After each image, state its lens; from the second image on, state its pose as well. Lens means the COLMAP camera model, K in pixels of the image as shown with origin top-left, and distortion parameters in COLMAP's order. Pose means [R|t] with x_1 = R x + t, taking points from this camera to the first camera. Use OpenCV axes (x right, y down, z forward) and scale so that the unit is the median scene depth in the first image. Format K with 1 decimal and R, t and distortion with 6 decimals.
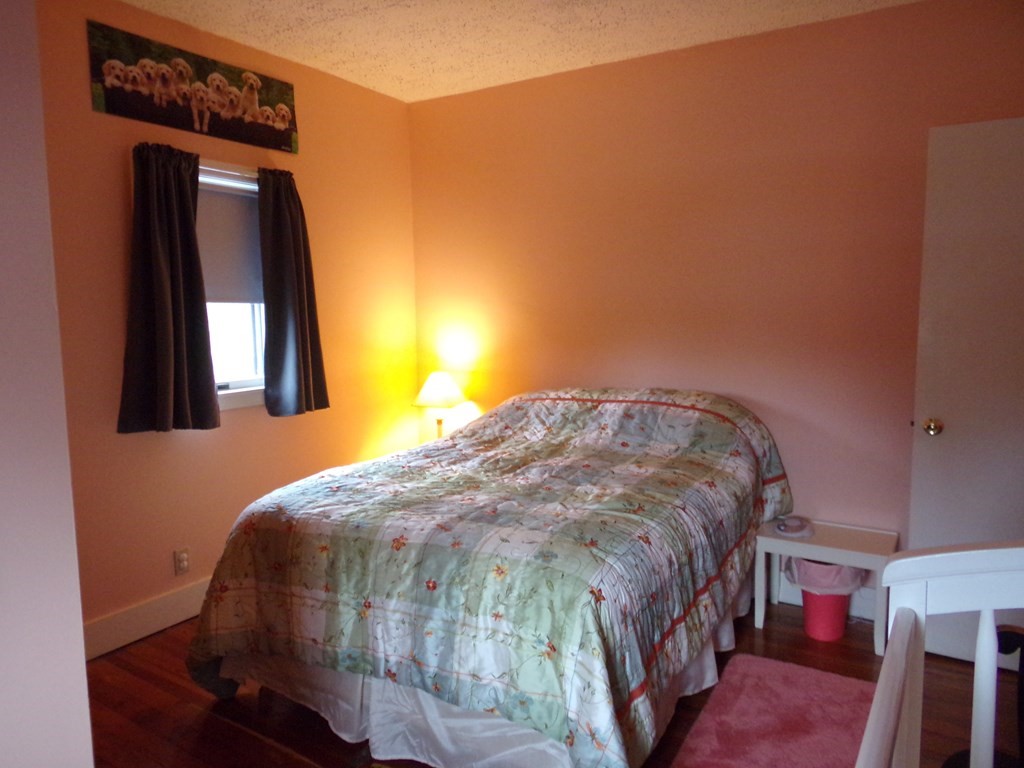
lens RADIAL K [[716.2, 0, 493.8], [0, 716.2, 380.0], [0, 0, 1]] dist [0.089485, -0.103874]
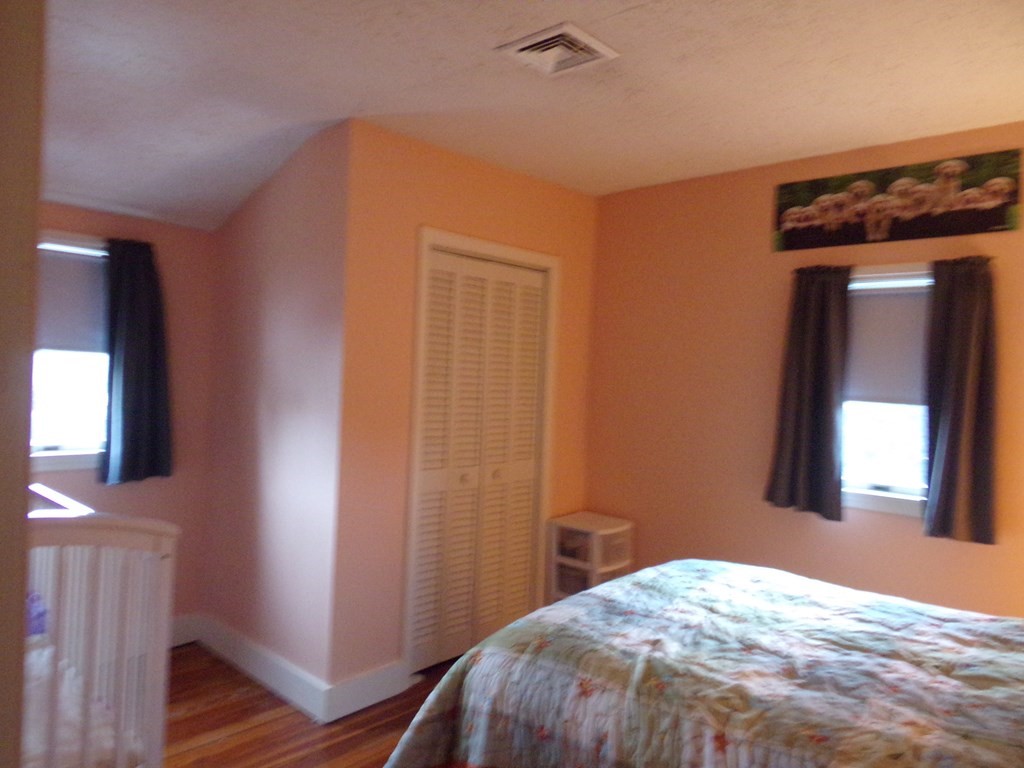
lens RADIAL K [[716.2, 0, 493.8], [0, 716.2, 380.0], [0, 0, 1]] dist [0.089485, -0.103874]
pose [[-0.179170, 0.005556, -0.983802, 0.717001], [-0.149330, 0.988244, 0.032777, -0.095775], [0.972419, 0.152784, -0.176234, 0.677400]]
